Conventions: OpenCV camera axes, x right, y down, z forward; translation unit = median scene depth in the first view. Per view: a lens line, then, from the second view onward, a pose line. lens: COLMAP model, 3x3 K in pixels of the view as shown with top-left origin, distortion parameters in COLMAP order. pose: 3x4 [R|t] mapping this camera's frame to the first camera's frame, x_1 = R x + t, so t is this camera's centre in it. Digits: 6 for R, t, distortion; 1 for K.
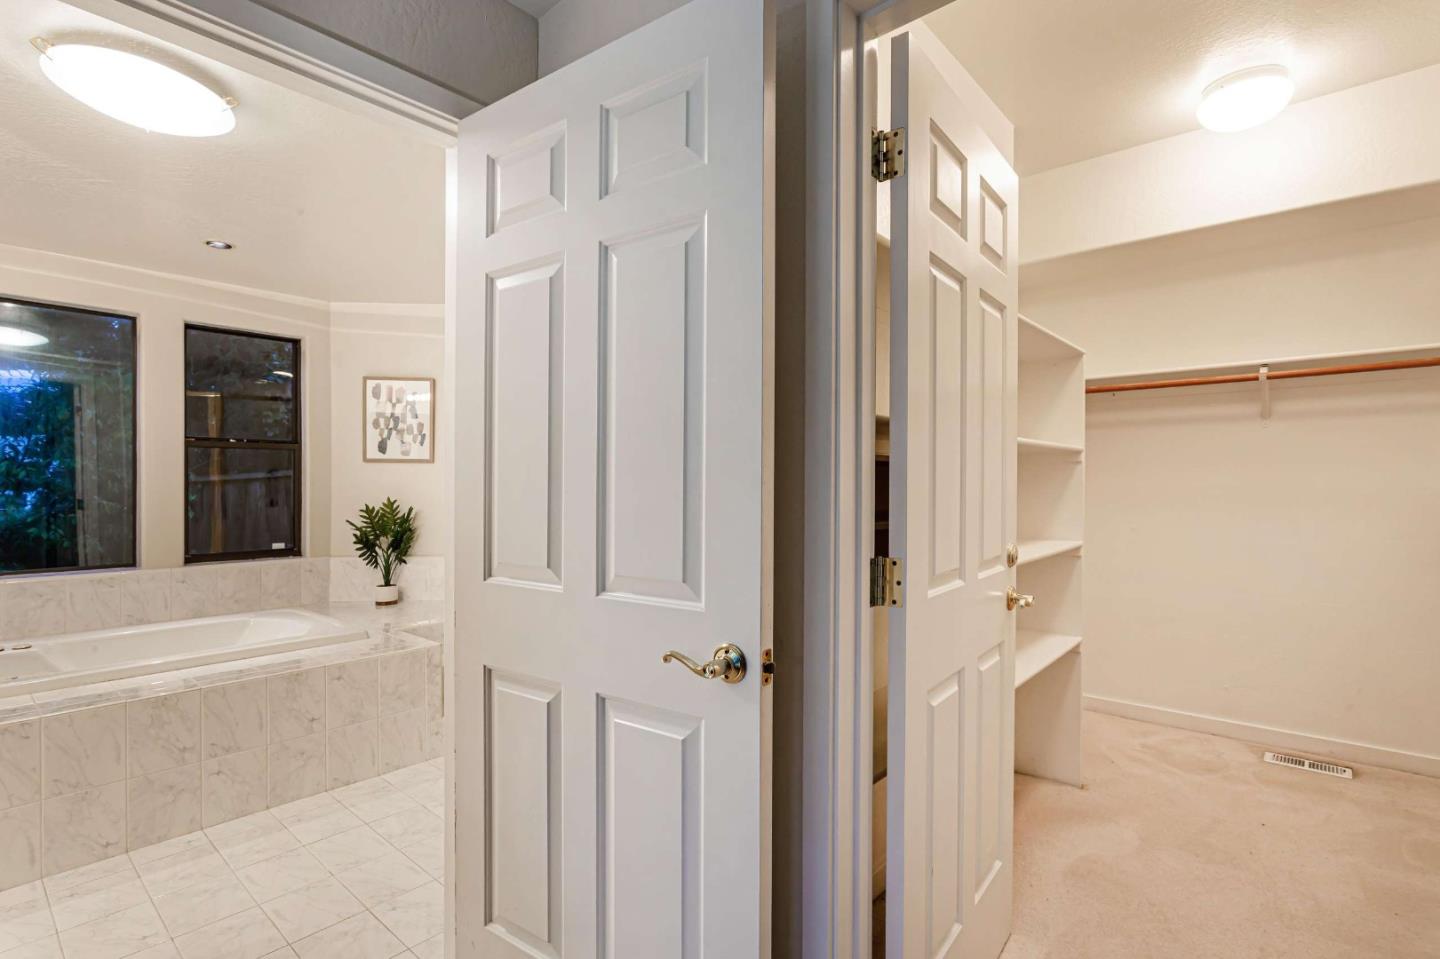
lens RADIAL K [[673.4, 0, 688.9], [0, 673.4, 482.2], [0, 0, 1]] dist [-0.004483, 0.000729]
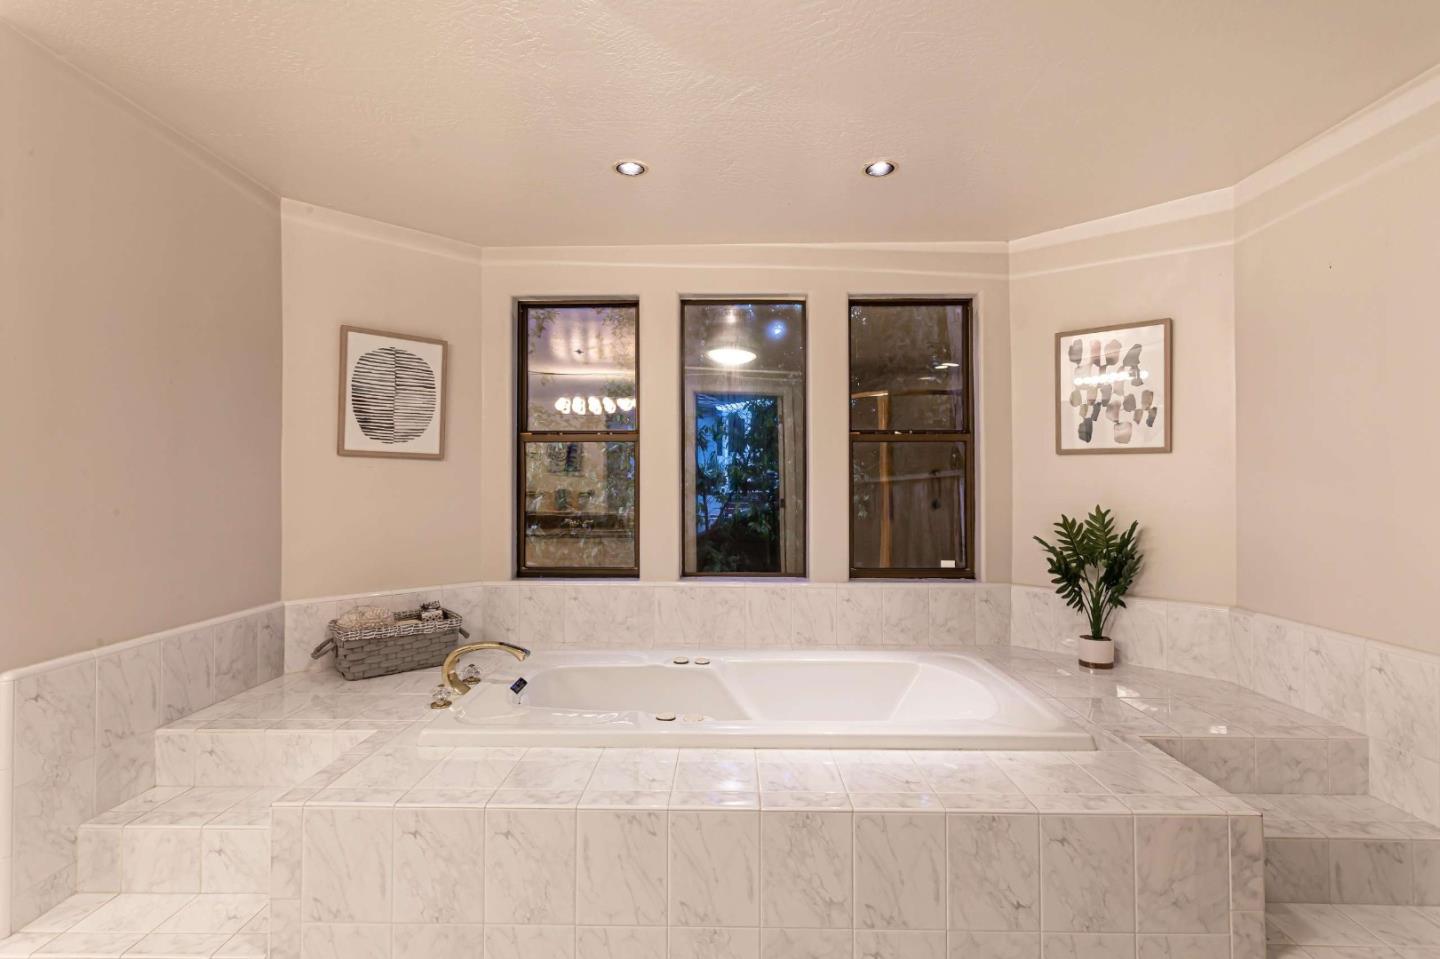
lens RADIAL K [[673.4, 0, 717.9], [0, 673.4, 476.2], [0, 0, 1]] dist [-0.004483, 0.000729]
pose [[0.652257, -0.008644, -0.757948, -0.185821], [0.001103, 0.999945, -0.010455, -0.000504], [0.757997, 0.005983, 0.652231, 0.277775]]
